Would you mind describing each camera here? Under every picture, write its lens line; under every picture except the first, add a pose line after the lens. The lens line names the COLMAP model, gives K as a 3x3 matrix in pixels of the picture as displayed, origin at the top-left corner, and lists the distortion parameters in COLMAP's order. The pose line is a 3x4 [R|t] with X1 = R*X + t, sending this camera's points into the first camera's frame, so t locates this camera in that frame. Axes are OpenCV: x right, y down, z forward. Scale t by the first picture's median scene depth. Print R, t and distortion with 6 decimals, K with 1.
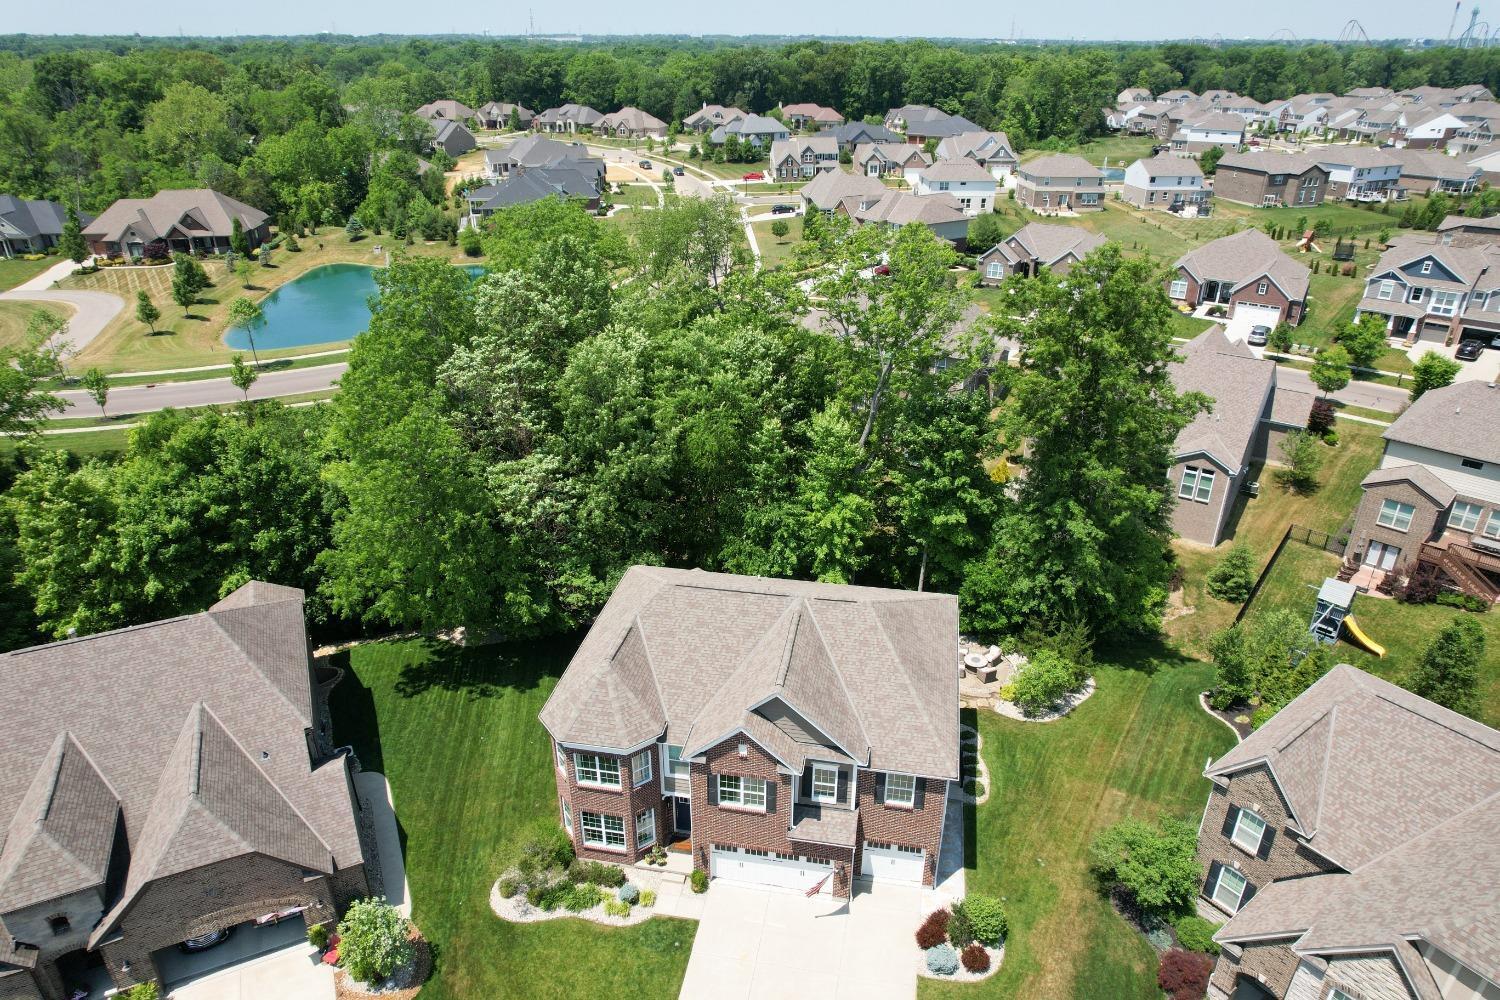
lens RADIAL K [[959.7, 0, 752.2], [0, 959.7, 504.0], [0, 0, 1]] dist [-0.048280, 0.049424]
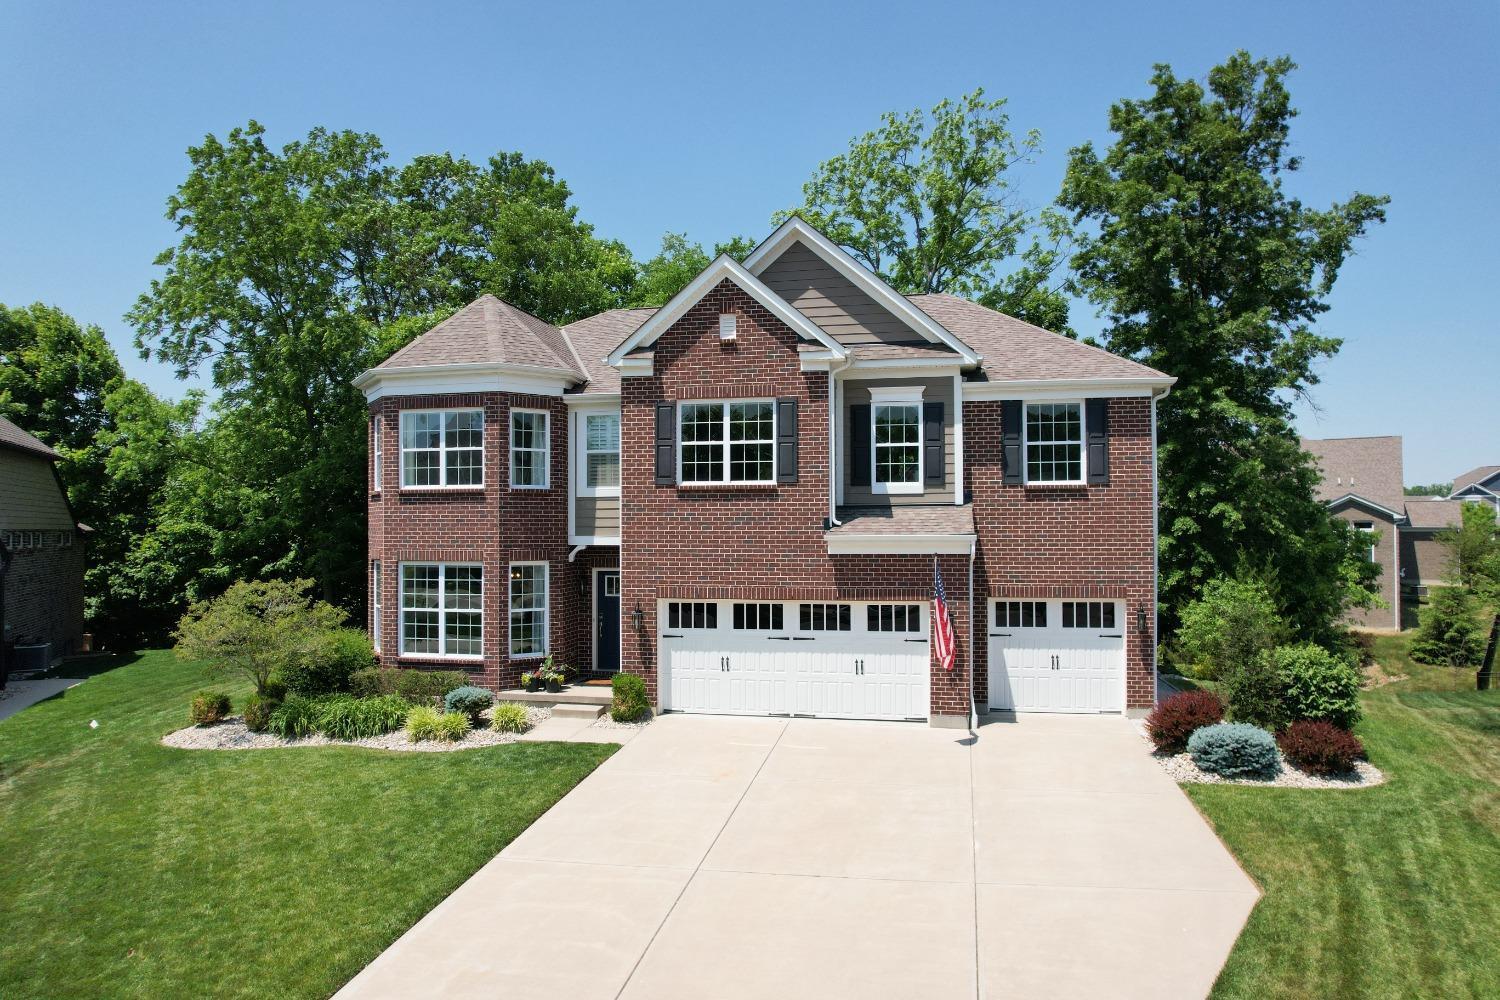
lens RADIAL K [[959.7, 0, 751.1], [0, 959.7, 499.0], [0, 0, 1]] dist [-0.048280, 0.049424]
pose [[0.999877, -0.004496, -0.015009, 0.008392], [-0.002906, 0.888093, -0.459655, 0.526270], [0.015396, 0.459642, 0.887971, 0.560395]]
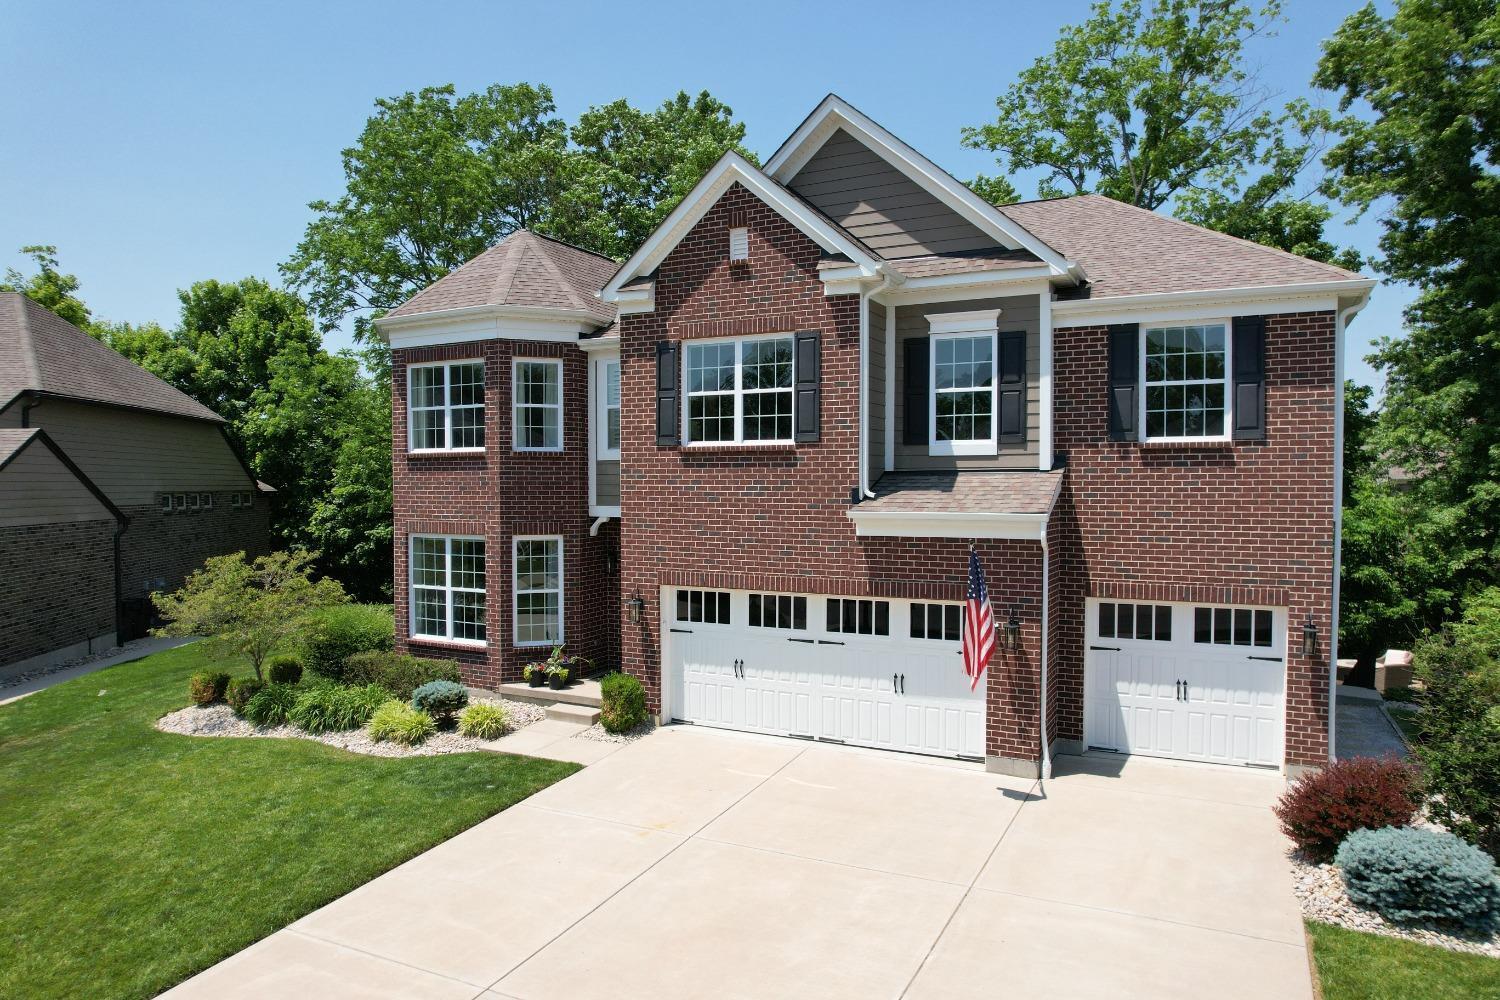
lens RADIAL K [[959.7, 0, 750.7], [0, 959.7, 498.5], [0, 0, 1]] dist [-0.048280, 0.049424]
pose [[0.960533, 0.003109, -0.278148, 0.096695], [-0.119651, 0.907322, -0.403052, 0.473518], [0.251116, 0.420426, 0.871885, 0.657439]]
